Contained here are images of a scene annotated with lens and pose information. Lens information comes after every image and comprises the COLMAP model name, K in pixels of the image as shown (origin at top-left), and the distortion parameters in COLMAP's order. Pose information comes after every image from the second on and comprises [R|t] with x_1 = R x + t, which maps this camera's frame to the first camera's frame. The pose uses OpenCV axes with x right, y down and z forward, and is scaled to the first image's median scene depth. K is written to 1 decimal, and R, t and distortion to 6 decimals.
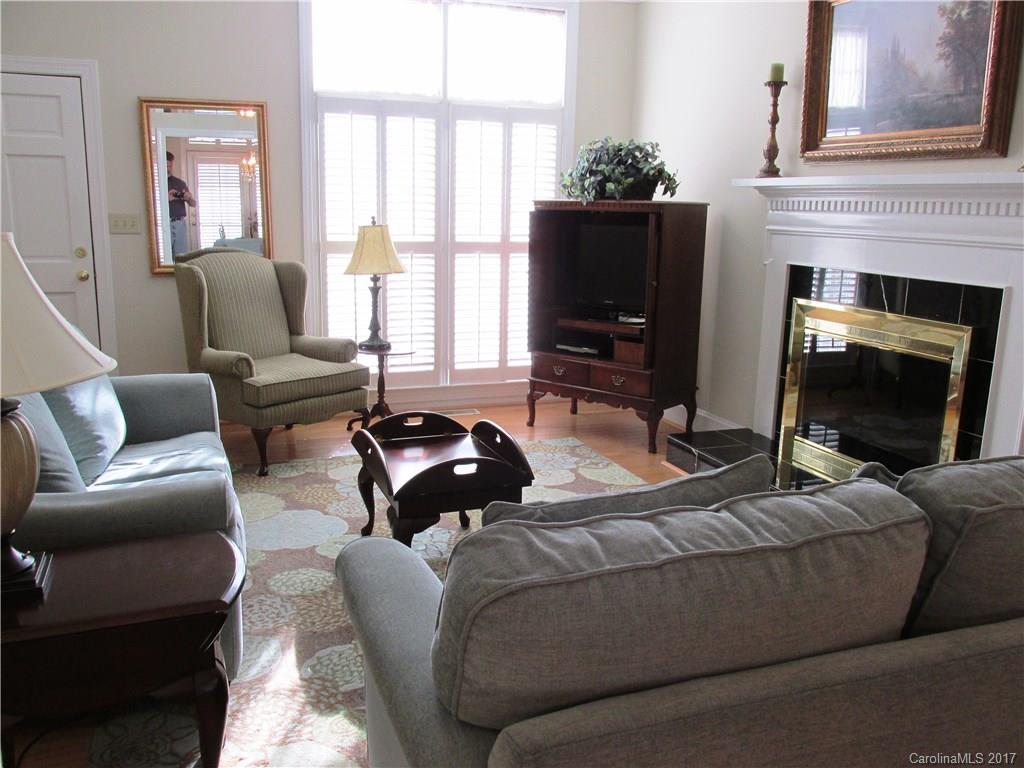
lens RADIAL K [[853.6, 0, 512.1], [0, 853.6, 388.8], [0, 0, 1]] dist [-0.029822, 0.011740]
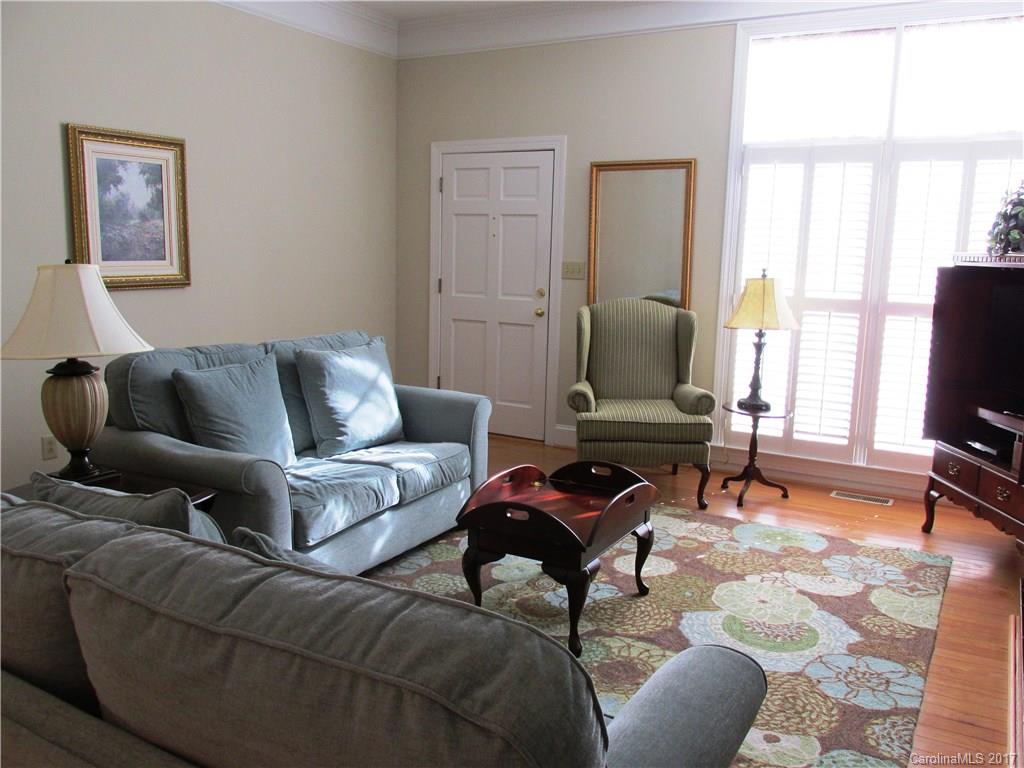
lens RADIAL K [[853.6, 0, 516.1], [0, 853.6, 388.6], [0, 0, 1]] dist [-0.029822, 0.011740]
pose [[0.643259, 0.122835, -0.755731, 0.397706], [-0.172535, 0.984915, 0.013230, -0.036993], [0.745956, 0.121880, 0.654749, 0.192974]]
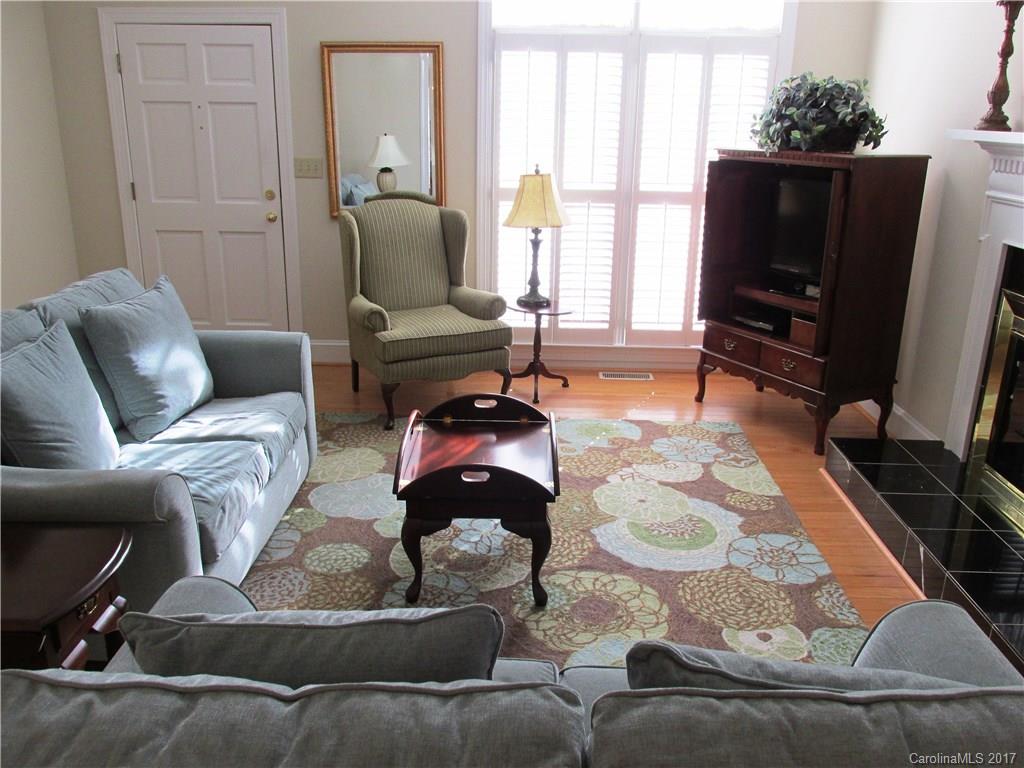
lens RADIAL K [[853.6, 0, 511.7], [0, 853.6, 388.1], [0, 0, 1]] dist [-0.029822, 0.011740]
pose [[0.928684, 0.108549, -0.354631, 0.172412], [-0.074423, 0.991303, 0.108533, -0.059079], [0.363328, -0.074400, 0.928686, 0.103446]]
